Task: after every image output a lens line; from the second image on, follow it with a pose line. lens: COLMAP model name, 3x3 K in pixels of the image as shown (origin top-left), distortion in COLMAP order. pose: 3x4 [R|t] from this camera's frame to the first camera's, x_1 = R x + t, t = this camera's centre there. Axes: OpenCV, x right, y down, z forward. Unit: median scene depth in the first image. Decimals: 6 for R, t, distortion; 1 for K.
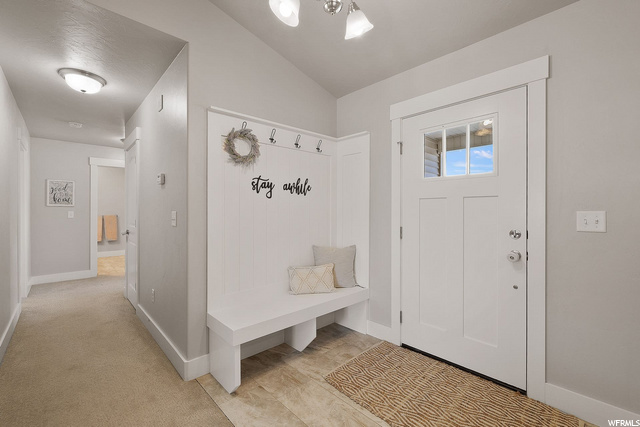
lens RADIAL K [[281.4, 0, 320.0], [0, 281.4, 213.5], [0, 0, 1]] dist [0.001344, 0.000213]
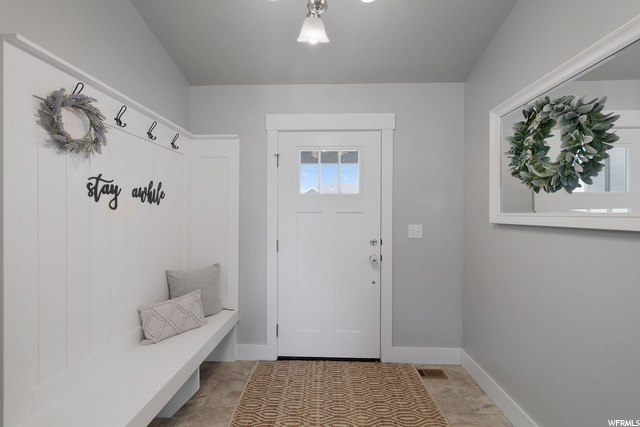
lens RADIAL K [[277.4, 0, 320.1], [0, 277.4, 216.2], [0, 0, 1]] dist [-0.003431, -0.000183]
pose [[0.702732, -0.004107, 0.711443, -0.303771], [0.001751, 0.999990, 0.004043, -0.040421], [-0.711453, -0.001595, 0.702732, 0.207126]]
